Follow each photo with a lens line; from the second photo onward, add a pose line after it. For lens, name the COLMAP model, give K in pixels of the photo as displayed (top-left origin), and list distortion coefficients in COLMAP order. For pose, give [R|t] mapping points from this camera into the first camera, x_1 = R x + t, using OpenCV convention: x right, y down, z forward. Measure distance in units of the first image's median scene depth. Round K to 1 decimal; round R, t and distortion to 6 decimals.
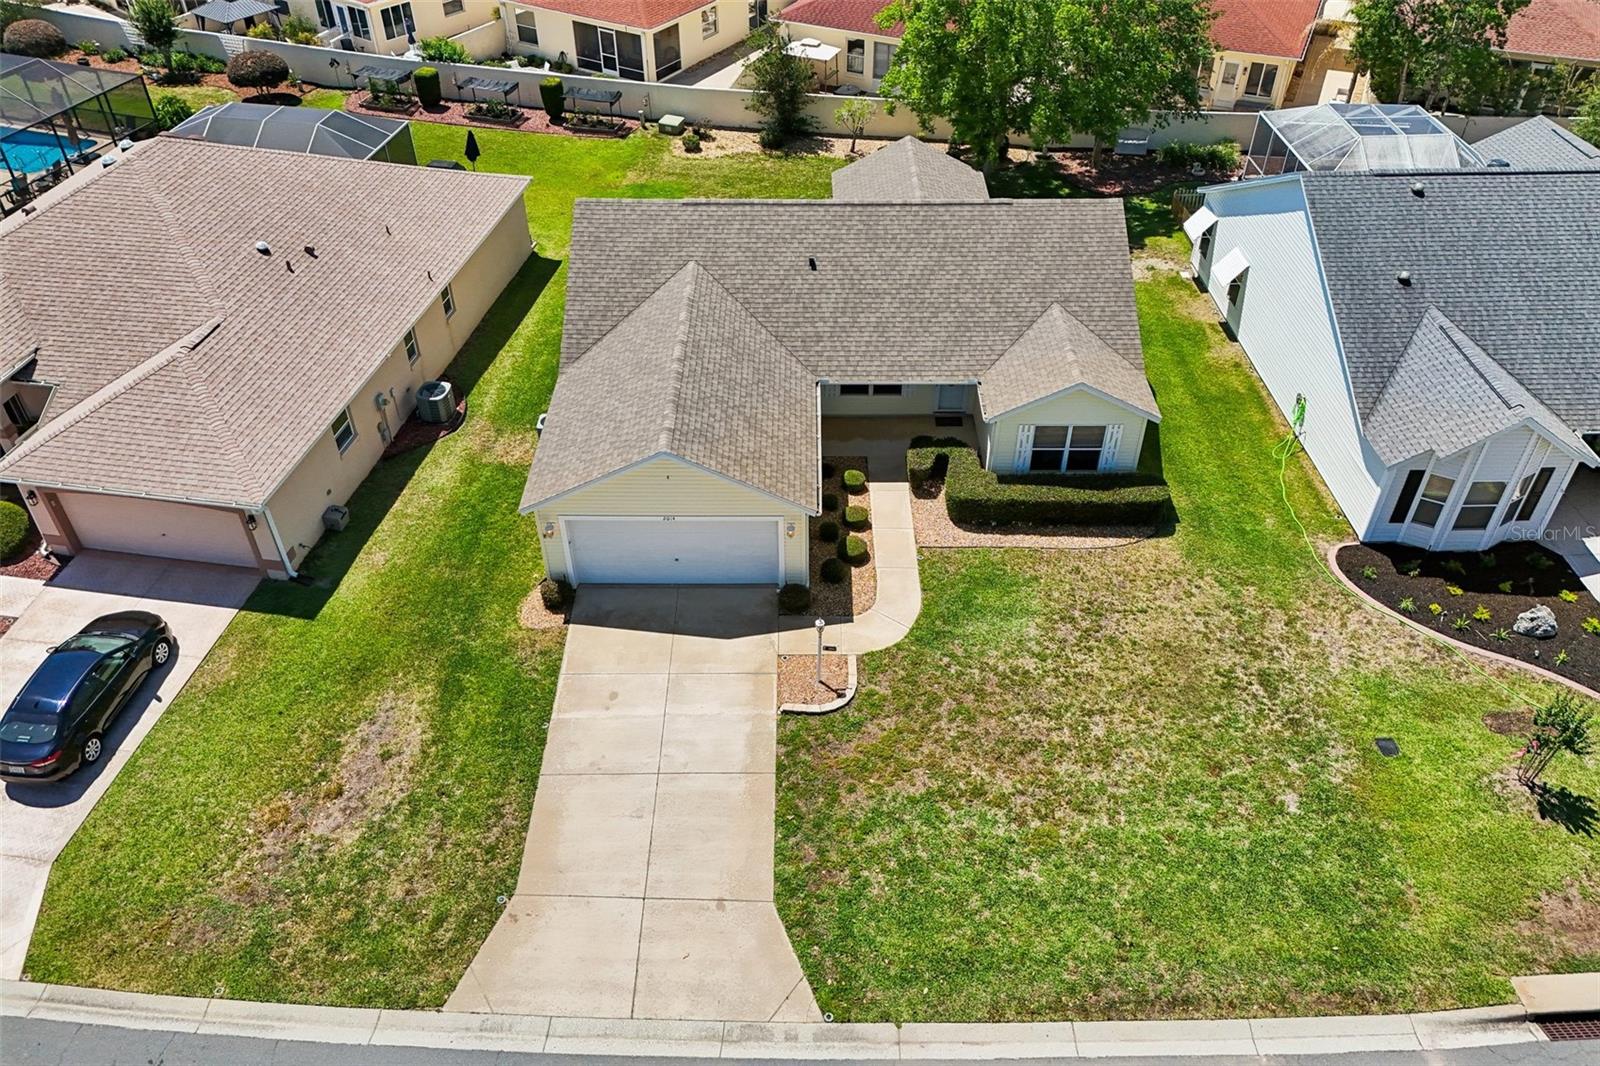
lens RADIAL K [[1190.5, 0, 800.8], [0, 1190.5, 527.7], [0, 0, 1]] dist [0.061502, -0.051354]
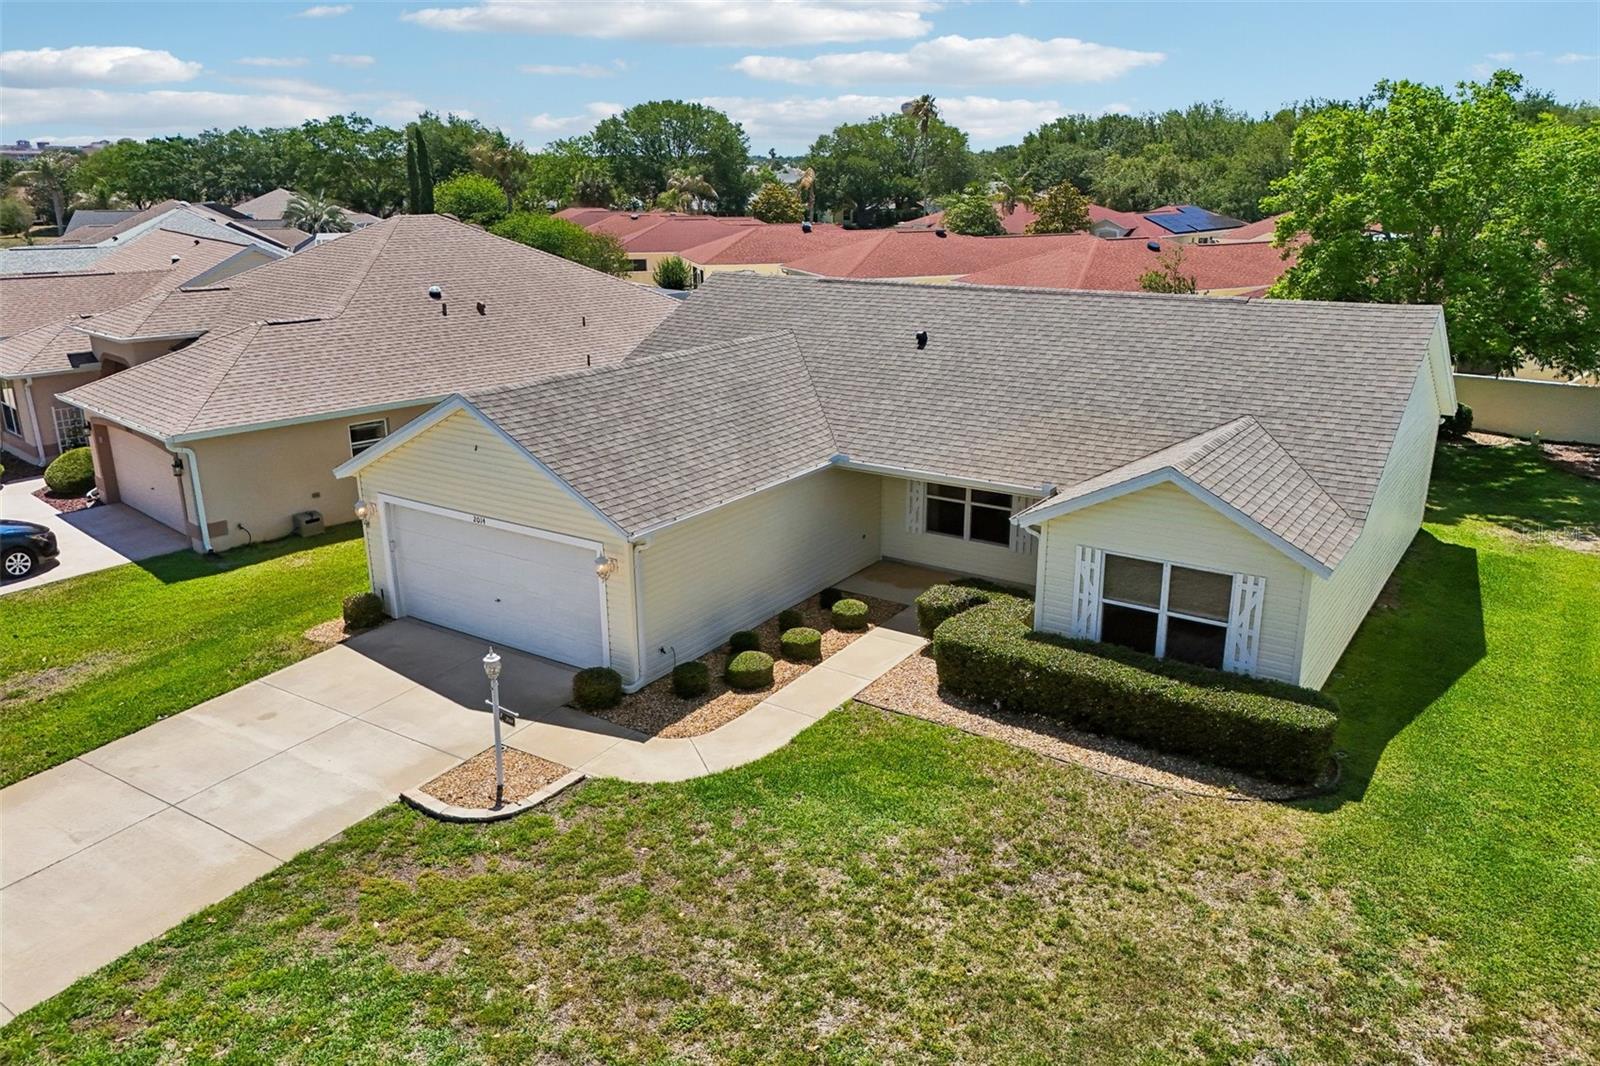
lens RADIAL K [[1177.5, 0, 800.0], [0, 1177.5, 533.0], [0, 0, 1]] dist [0.053034, -0.051221]
pose [[0.829155, 0.160631, -0.535443, 0.422774], [-0.349731, 0.896286, -0.272691, 0.123773], [0.436107, 0.413364, 0.799338, 0.544073]]
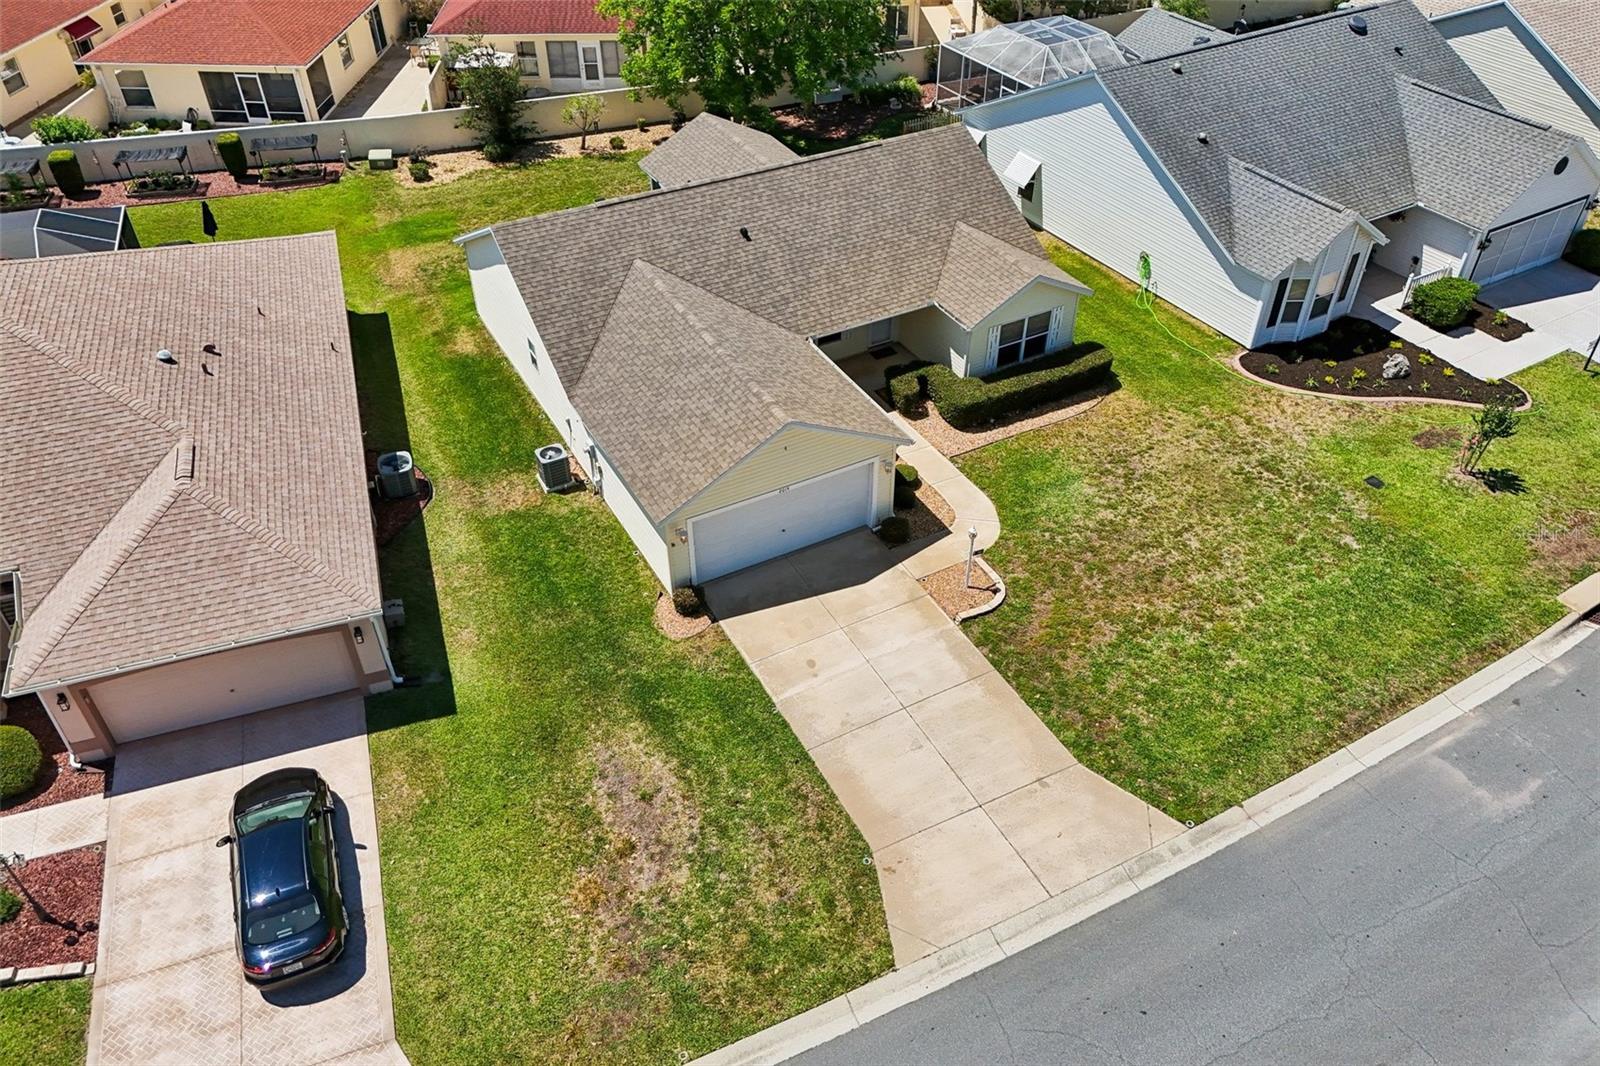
lens RADIAL K [[1190.5, 0, 800.8], [0, 1190.5, 527.7], [0, 0, 1]] dist [0.061502, -0.051354]
pose [[0.876229, -0.307916, 0.370689, -0.499011], [0.308048, 0.949445, 0.060507, -0.034612], [-0.370580, 0.061171, 0.926784, 0.045469]]
